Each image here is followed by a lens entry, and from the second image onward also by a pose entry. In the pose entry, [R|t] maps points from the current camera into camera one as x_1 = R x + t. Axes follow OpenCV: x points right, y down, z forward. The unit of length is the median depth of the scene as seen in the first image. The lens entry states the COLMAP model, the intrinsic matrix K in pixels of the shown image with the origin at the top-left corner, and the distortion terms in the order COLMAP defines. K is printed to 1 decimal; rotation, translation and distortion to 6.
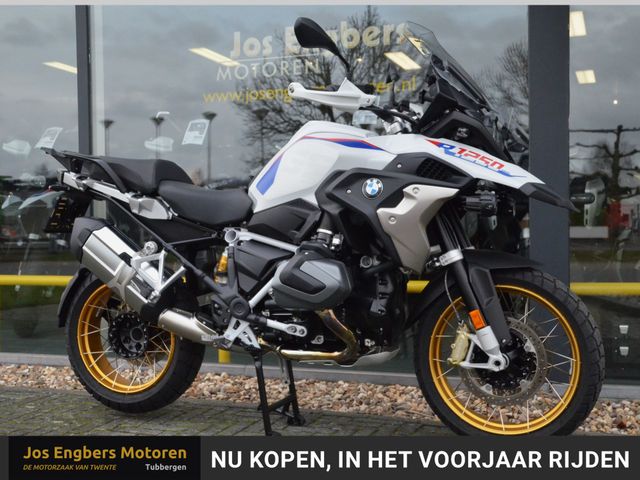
lens RADIAL K [[729.0, 0, 320.0], [0, 729.0, 240.0], [0, 0, 1]] dist [0.008482, 0.018189]
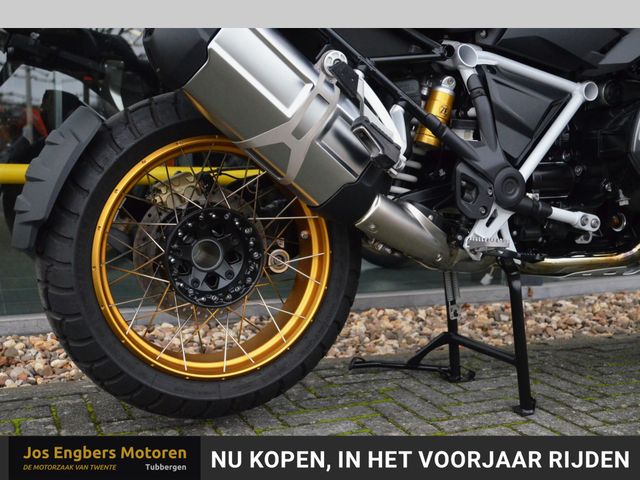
lens RADIAL K [[724.1, 0, 260.9], [0, 724.1, 241.0], [0, 0, 1]] dist [-0.000791, 0.005460]
pose [[0.746922, -0.046065, 0.663314, -0.618547], [-0.016457, 0.996011, 0.087701, 0.089866], [-0.664708, -0.076422, 0.743184, 0.719404]]
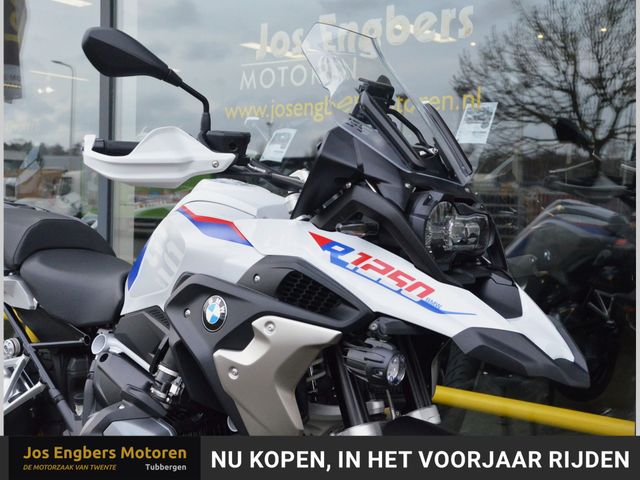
lens RADIAL K [[849.9, 0, 334.3], [0, 849.9, 230.1], [0, 0, 1]] dist [0.006259, -0.001783]
pose [[0.948731, 0.048910, -0.312276, 0.333822], [-0.050222, 0.998731, 0.003846, -0.129102], [0.312068, 0.012034, 0.949984, 0.337041]]
